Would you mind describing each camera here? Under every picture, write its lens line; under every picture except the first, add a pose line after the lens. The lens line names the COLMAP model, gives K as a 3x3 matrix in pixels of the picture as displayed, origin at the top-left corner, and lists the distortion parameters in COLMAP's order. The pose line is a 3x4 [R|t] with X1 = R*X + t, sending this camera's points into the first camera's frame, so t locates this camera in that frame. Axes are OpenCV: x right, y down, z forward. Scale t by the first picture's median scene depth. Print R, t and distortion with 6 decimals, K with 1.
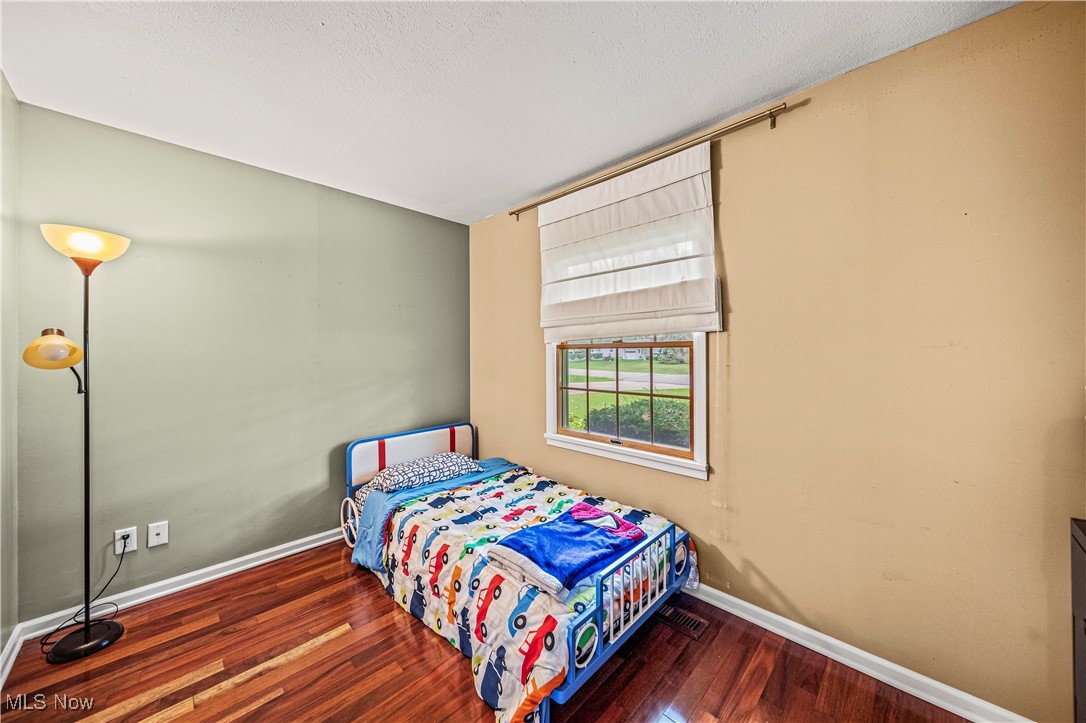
lens RADIAL K [[381.3, 0, 543.5], [0, 381.3, 355.0], [0, 0, 1]] dist [0.002220, -0.001749]
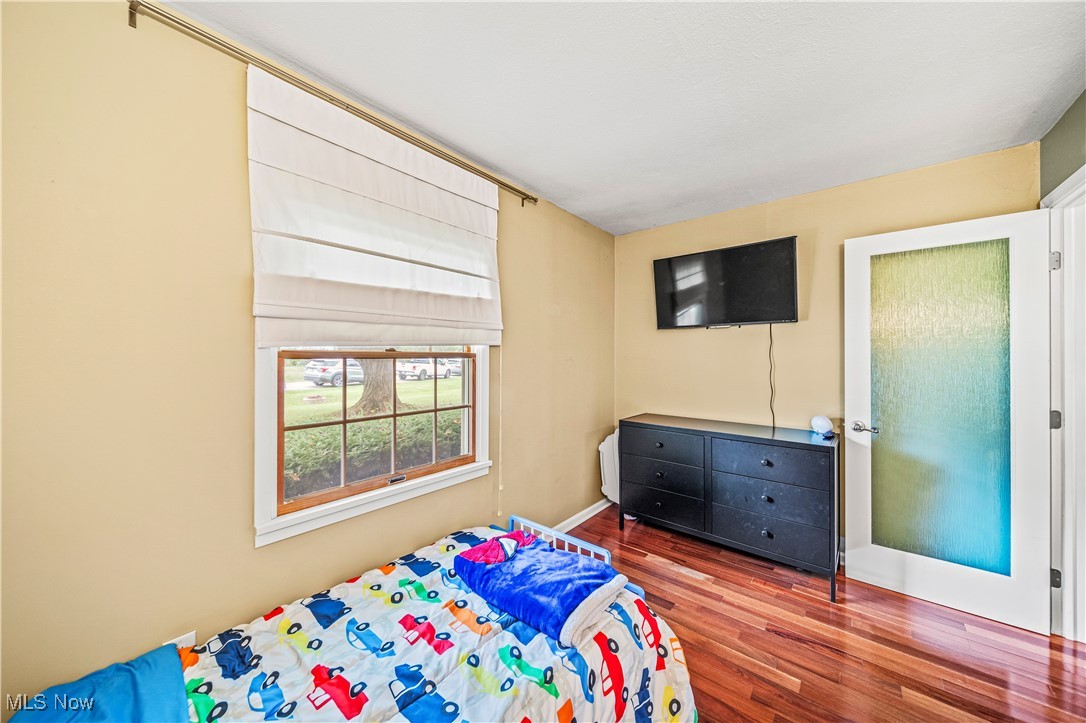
lens RADIAL K [[381.3, 0, 543.5], [0, 381.3, 359.8], [0, 0, 1]] dist [0.002220, -0.001749]
pose [[-0.090926, -0.003623, 0.995851, -0.646118], [0.002001, 0.999991, 0.003821, -0.018679], [-0.995856, 0.002340, -0.090918, 0.824764]]
